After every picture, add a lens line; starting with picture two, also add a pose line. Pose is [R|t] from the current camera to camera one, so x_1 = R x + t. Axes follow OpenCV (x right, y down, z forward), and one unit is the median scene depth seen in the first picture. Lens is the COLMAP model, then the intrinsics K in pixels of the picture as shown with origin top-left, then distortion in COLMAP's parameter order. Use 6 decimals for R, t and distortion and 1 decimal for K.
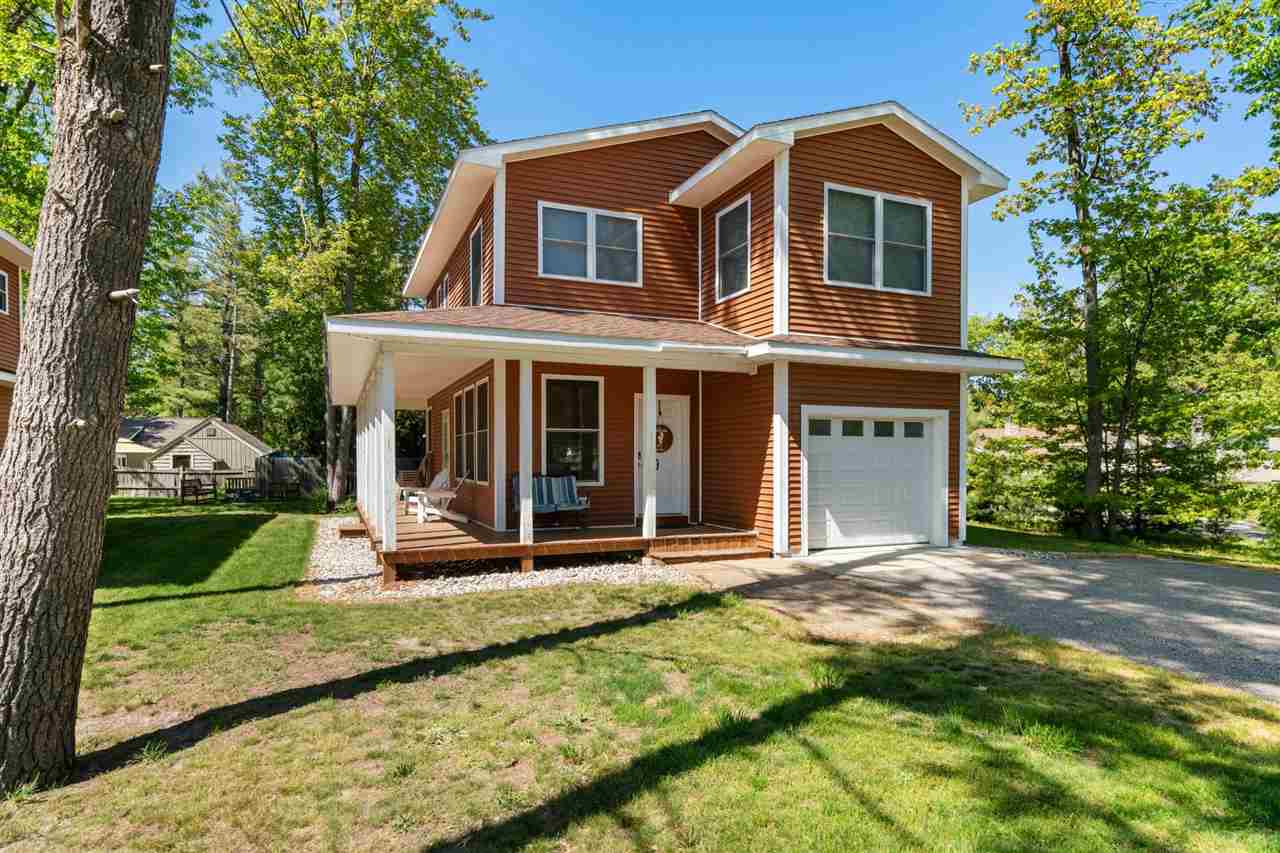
lens RADIAL K [[714.8, 0, 638.3], [0, 714.8, 470.9], [0, 0, 1]] dist [-0.003791, -0.000366]
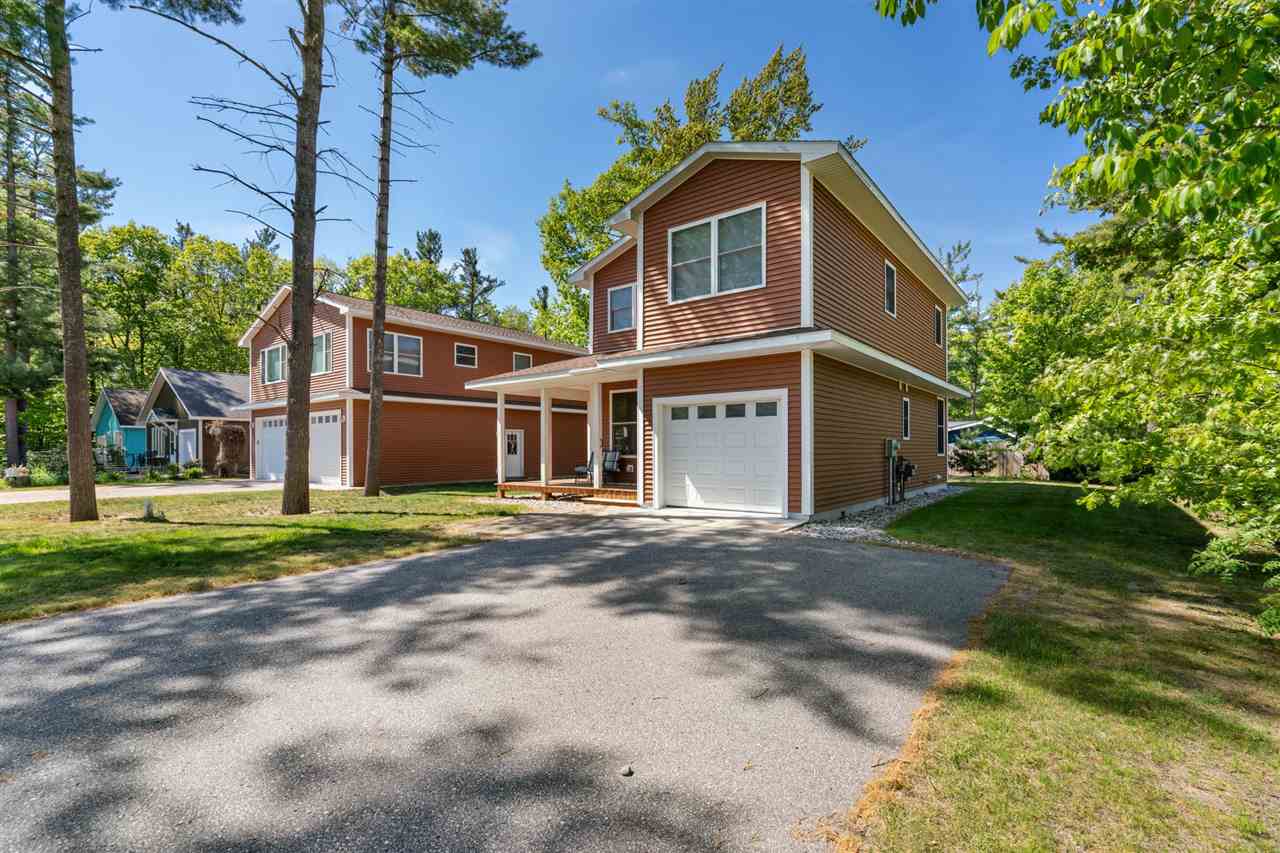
lens RADIAL K [[576.0, 0, 642.3], [0, 576.0, 444.6], [0, 0, 1]] dist [-0.002744, -0.000375]
pose [[0.476240, -0.009164, -0.879267, 1.116602], [-0.011741, 0.999790, -0.016779, 0.013993], [0.879237, 0.018314, 0.476033, 0.431196]]
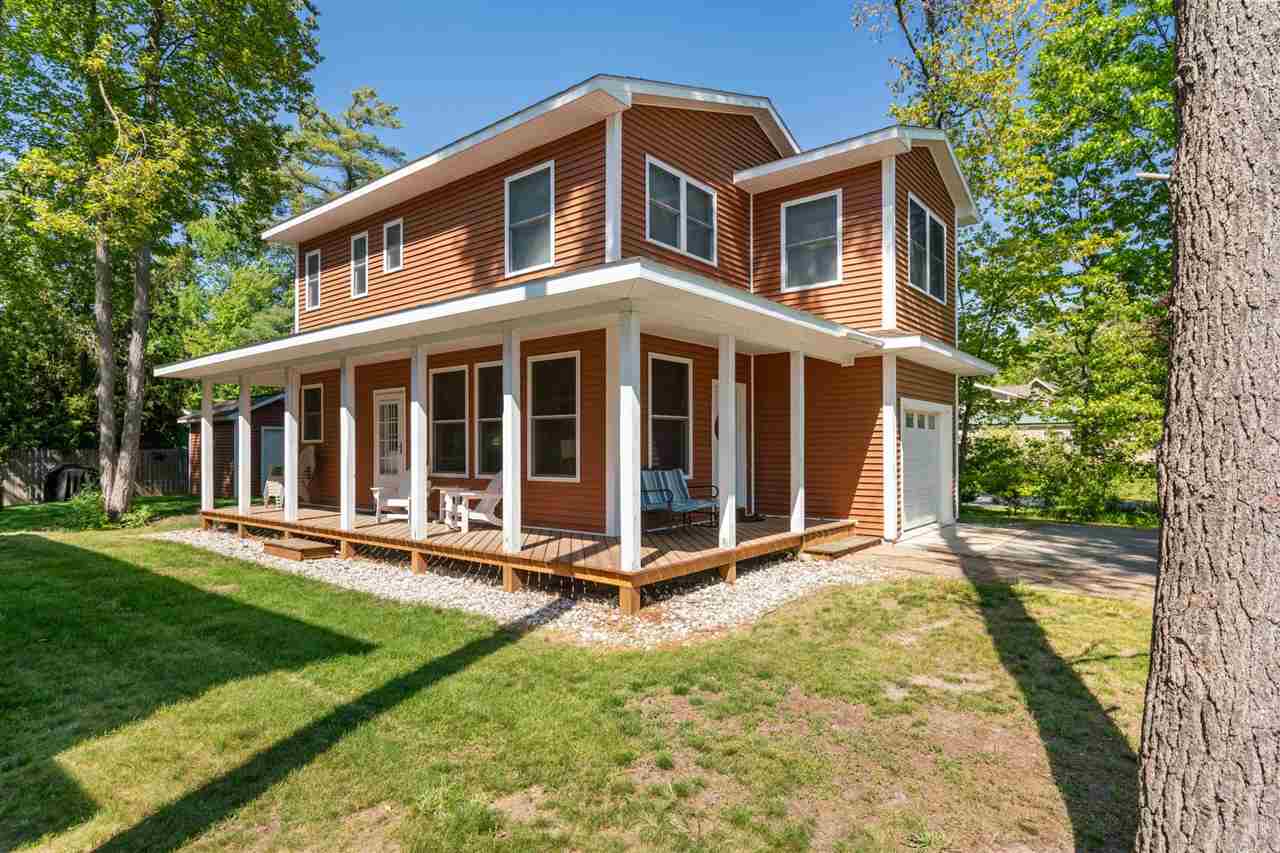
lens RADIAL K [[686.2, 0, 643.4], [0, 686.2, 445.3], [0, 0, 1]] dist [-0.001234, -0.000149]
pose [[0.884031, -0.000119, 0.467429, -0.543715], [0.010567, 0.999749, -0.019732, -0.005189], [-0.467309, 0.022383, 0.883810, 0.269936]]
